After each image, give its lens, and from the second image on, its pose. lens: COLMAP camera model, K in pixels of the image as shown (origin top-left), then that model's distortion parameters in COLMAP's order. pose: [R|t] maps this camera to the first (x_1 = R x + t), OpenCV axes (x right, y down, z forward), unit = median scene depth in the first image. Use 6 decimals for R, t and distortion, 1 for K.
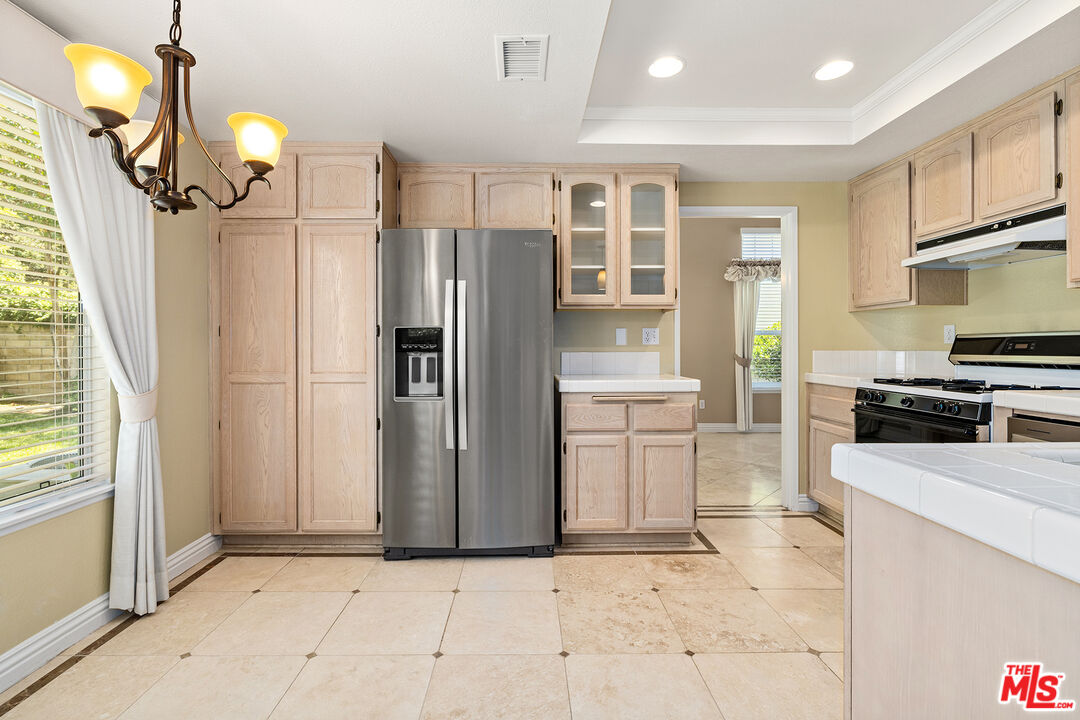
lens RADIAL K [[492.3, 0, 541.8], [0, 492.3, 346.8], [0, 0, 1]] dist [-0.015545, -0.000061]
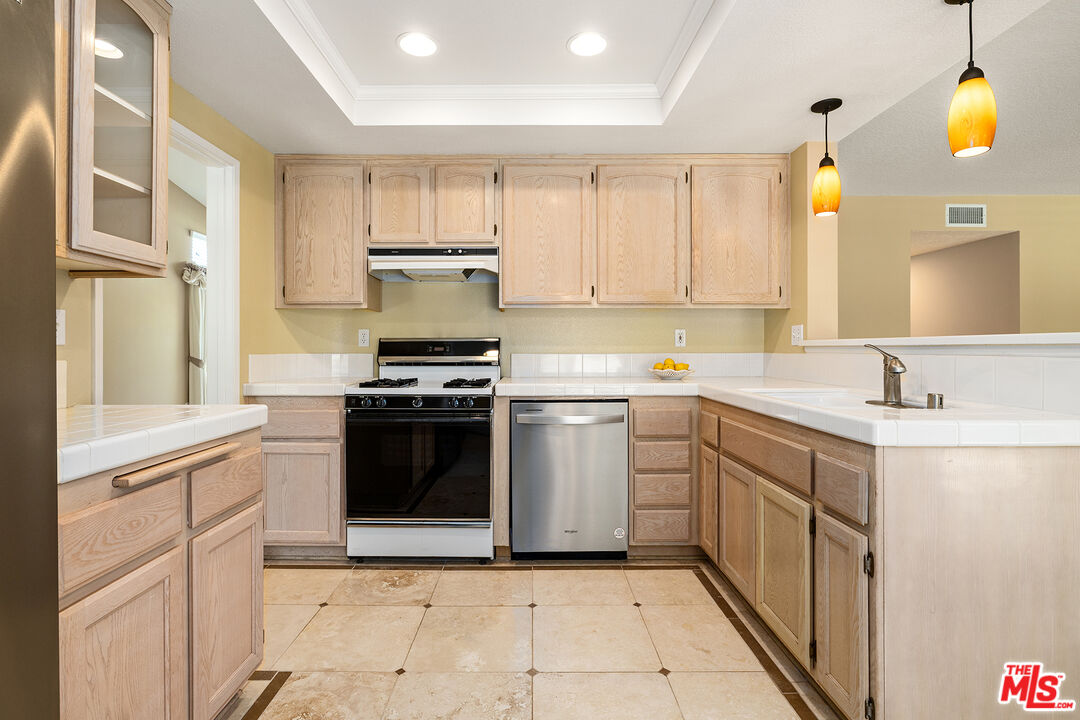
lens RADIAL K [[492.3, 0, 541.8], [0, 492.3, 346.8], [0, 0, 1]] dist [-0.015545, -0.000061]
pose [[0.016974, 0.004737, 0.999845, -0.285562], [-0.000182, 0.999989, -0.004734, -0.000522], [-0.999856, -0.000102, 0.016974, 0.701232]]
